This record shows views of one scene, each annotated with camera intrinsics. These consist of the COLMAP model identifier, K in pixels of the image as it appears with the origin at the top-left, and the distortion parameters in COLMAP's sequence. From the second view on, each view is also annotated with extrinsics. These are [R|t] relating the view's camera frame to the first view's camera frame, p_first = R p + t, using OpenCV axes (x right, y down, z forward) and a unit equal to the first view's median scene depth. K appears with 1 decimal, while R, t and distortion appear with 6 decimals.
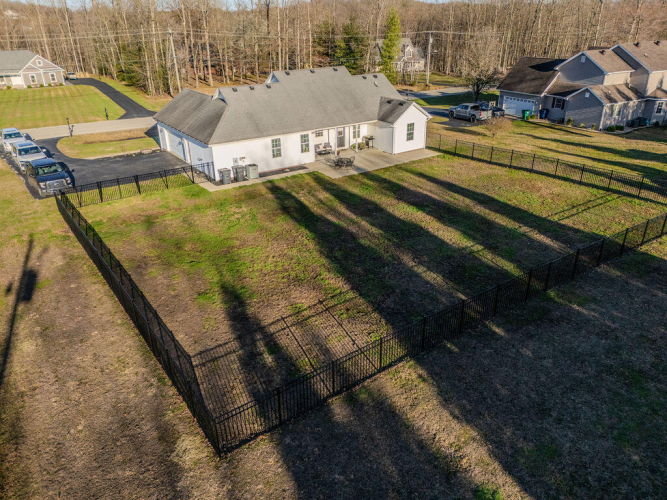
lens RADIAL K [[488.1, 0, 333.5], [0, 488.1, 250.0], [0, 0, 1]] dist [0.063559, -0.054102]
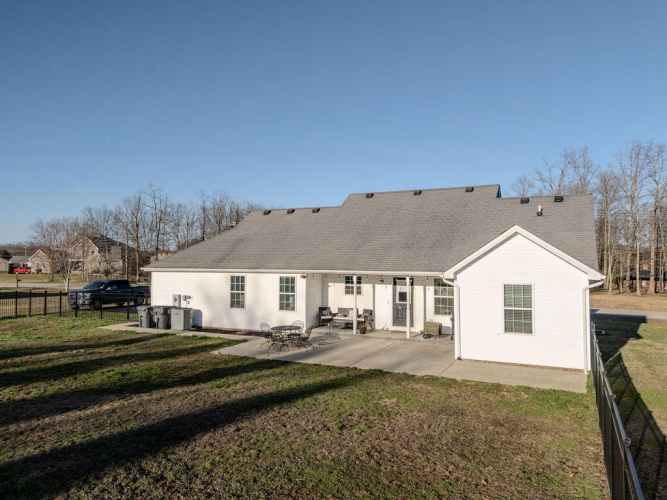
lens RADIAL K [[488.1, 0, 333.5], [0, 488.1, 250.0], [0, 0, 1]] dist [0.063559, -0.054102]
pose [[0.499746, 0.003262, -0.866166, 0.399658], [-0.380035, 0.899428, -0.215879, -0.155245], [0.778349, 0.437058, 0.450725, 0.732375]]
